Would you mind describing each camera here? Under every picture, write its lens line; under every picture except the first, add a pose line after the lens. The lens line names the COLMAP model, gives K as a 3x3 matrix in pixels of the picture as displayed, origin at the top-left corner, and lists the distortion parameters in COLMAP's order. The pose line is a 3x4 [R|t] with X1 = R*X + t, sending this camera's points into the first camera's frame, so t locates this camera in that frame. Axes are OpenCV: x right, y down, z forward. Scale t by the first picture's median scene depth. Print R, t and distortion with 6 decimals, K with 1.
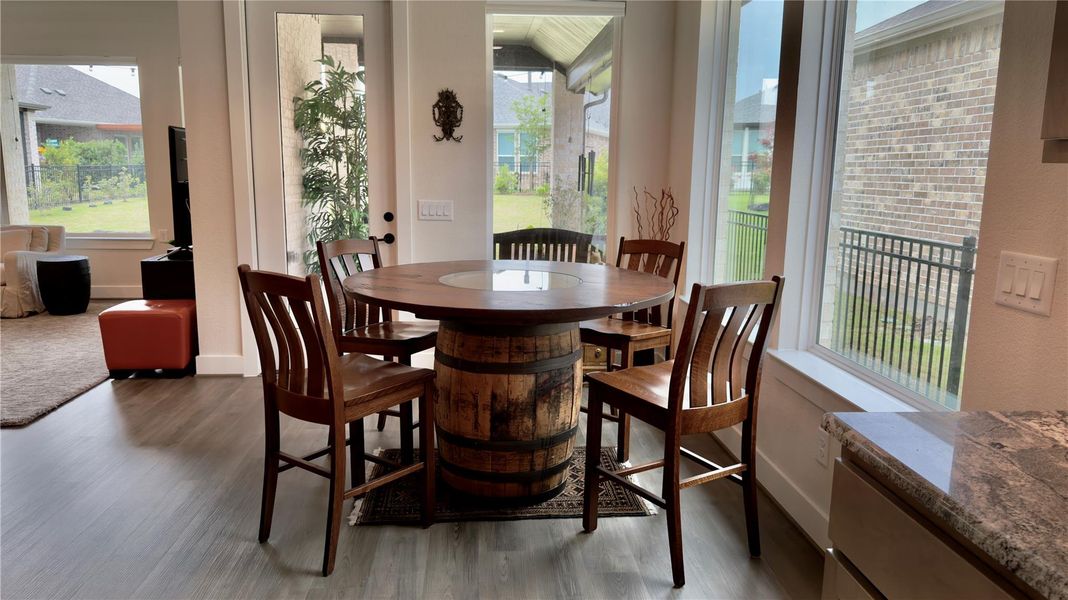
lens RADIAL K [[754.4, 0, 534.0], [0, 754.4, 300.0], [0, 0, 1]] dist [0.170684, -0.313982]
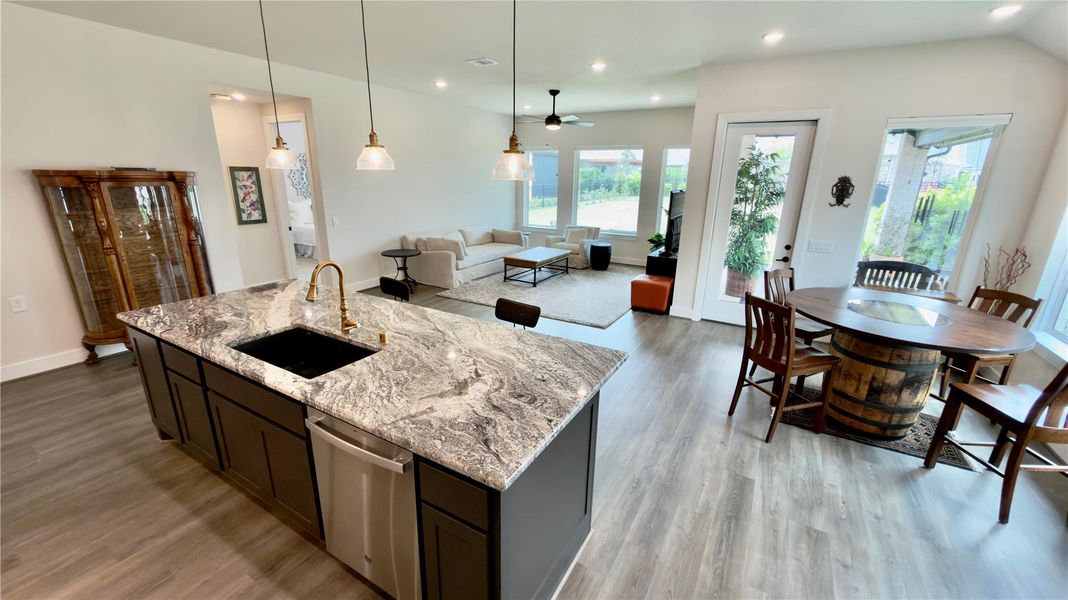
lens RADIAL K [[428.1, 0, 534.0], [0, 428.1, 300.0], [0, 0, 1]] dist [0.001444, 0.000274]
pose [[0.816960, 0.165262, -0.552507, -0.174779], [-0.106907, 0.984854, 0.136506, -0.104355], [0.566698, -0.052453, 0.822254, -0.269436]]
